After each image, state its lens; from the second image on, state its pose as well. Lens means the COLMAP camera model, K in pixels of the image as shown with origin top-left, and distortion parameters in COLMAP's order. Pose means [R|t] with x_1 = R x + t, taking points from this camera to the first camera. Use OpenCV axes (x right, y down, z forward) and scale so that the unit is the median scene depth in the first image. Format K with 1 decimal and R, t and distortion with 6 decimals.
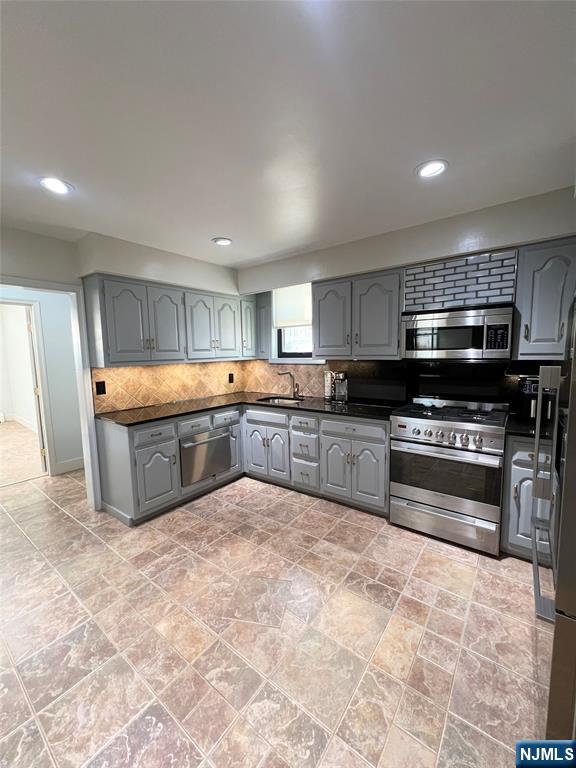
lens RADIAL K [[309.3, 0, 290.4], [0, 309.3, 384.3], [0, 0, 1]] dist [-0.001711, 0.000767]
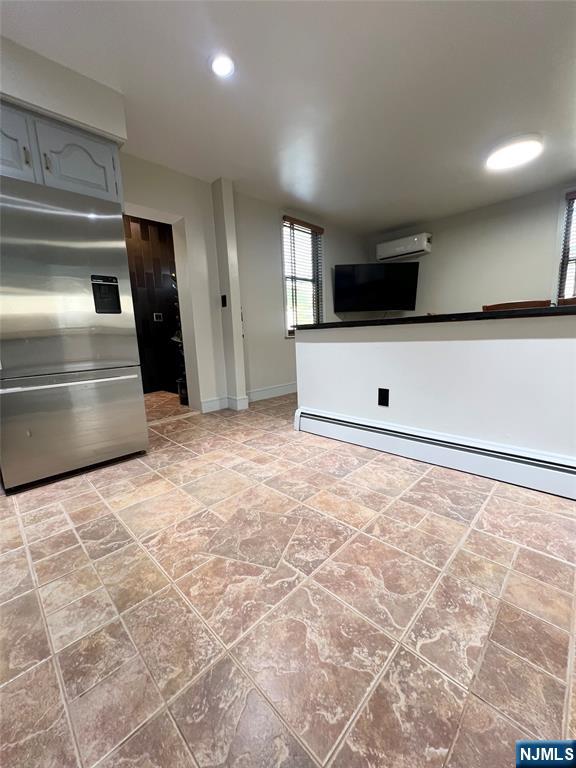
lens RADIAL K [[309.3, 0, 288.9], [0, 309.3, 383.2], [0, 0, 1]] dist [-0.001711, 0.000767]
pose [[-0.989085, 0.036174, 0.142834, -0.215810], [0.072993, 0.962378, 0.261727, 0.122469], [-0.127993, 0.269296, -0.954514, 1.151435]]
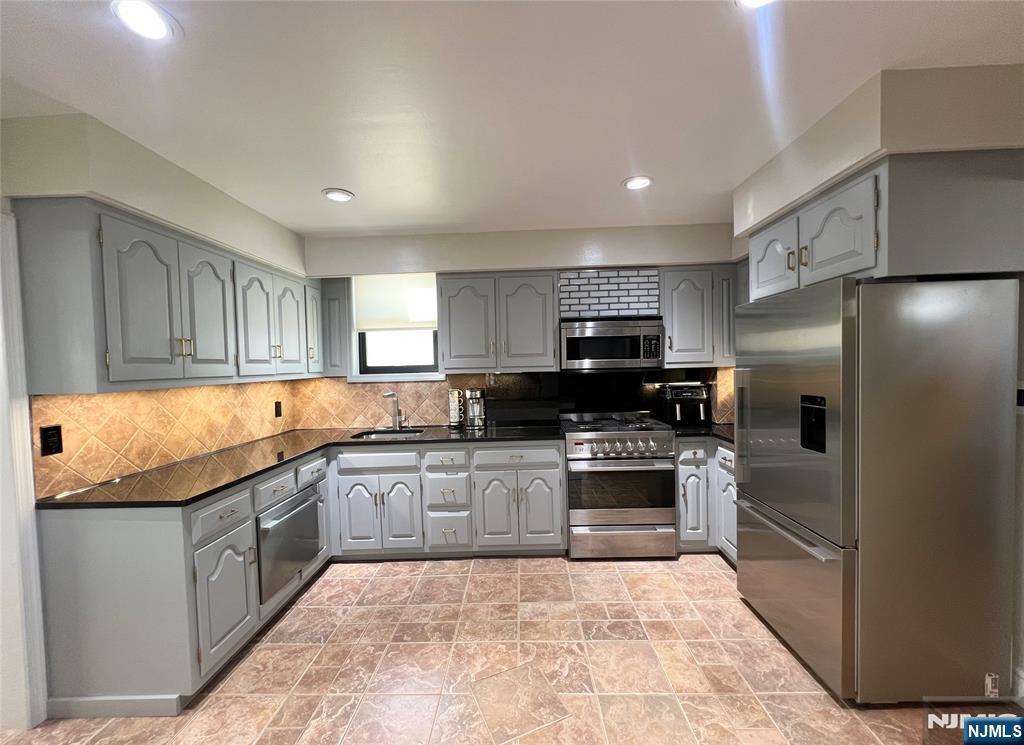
lens RADIAL K [[412.1, 0, 512.9], [0, 412.1, 381.2], [0, 0, 1]] dist [-0.002338, 0.000630]
pose [[0.813294, -0.023943, 0.581360, -0.467793], [0.072845, 0.995482, -0.060907, 0.013242], [-0.577275, 0.091885, 0.811364, 0.120086]]
